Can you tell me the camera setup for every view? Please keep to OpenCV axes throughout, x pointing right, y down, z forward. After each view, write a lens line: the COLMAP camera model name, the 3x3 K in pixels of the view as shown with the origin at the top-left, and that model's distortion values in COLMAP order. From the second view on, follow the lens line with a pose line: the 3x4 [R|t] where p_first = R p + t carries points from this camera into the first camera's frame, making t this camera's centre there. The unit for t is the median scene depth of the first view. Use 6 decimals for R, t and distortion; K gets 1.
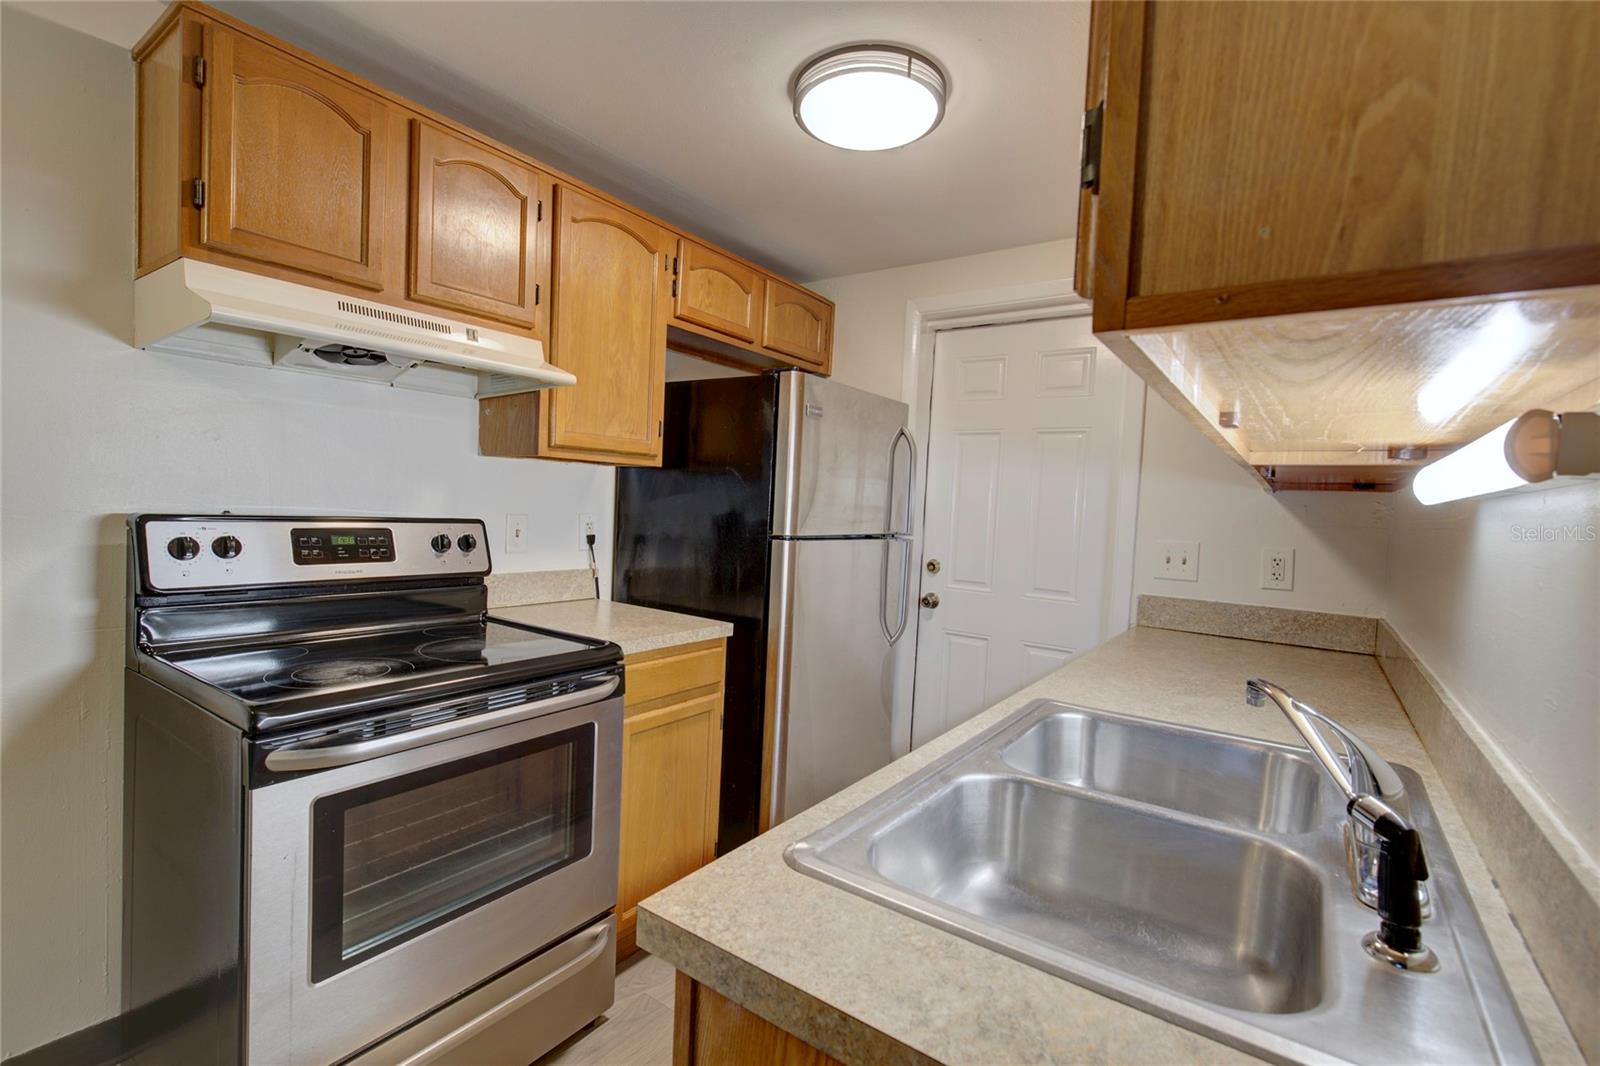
lens RADIAL K [[726.8, 0, 803.5], [0, 726.8, 534.9], [0, 0, 1]] dist [-0.000588, 0.001033]
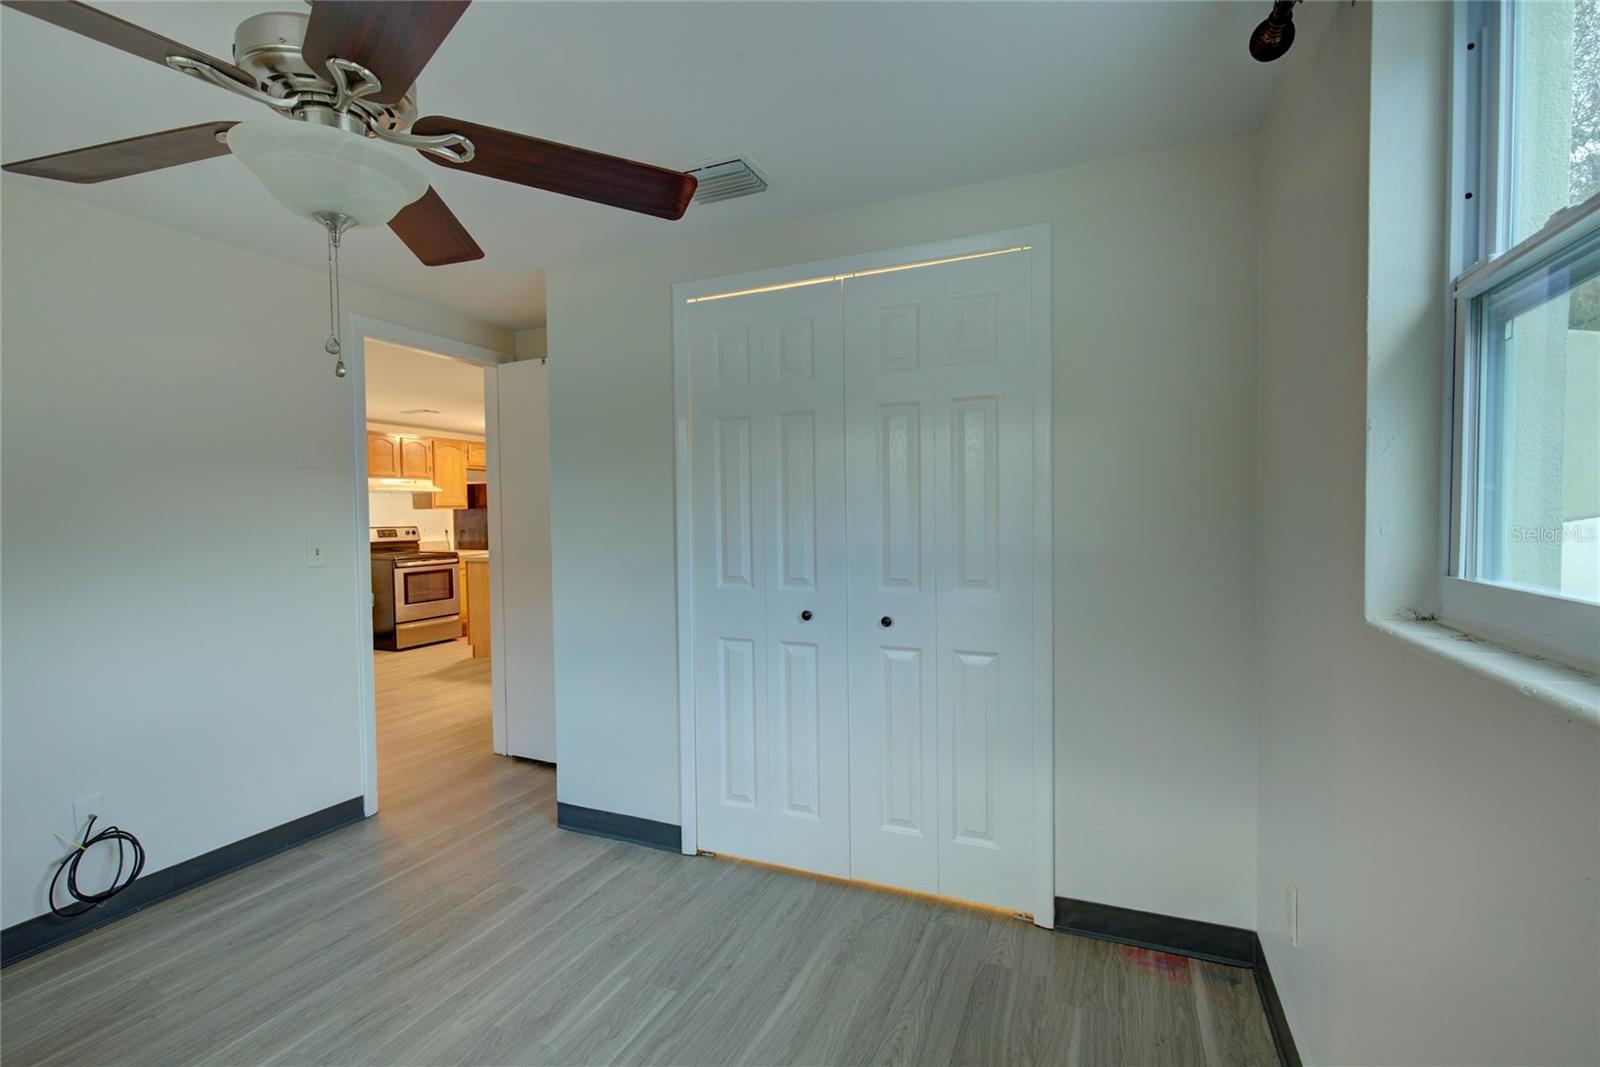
lens RADIAL K [[726.8, 0, 806.4], [0, 726.8, 539.8], [0, 0, 1]] dist [-0.000588, 0.001033]
pose [[0.977110, -0.059533, 0.204236, 0.805209], [0.059213, 0.998216, 0.007686, 0.147289], [-0.204329, 0.004583, 0.978892, -3.284233]]
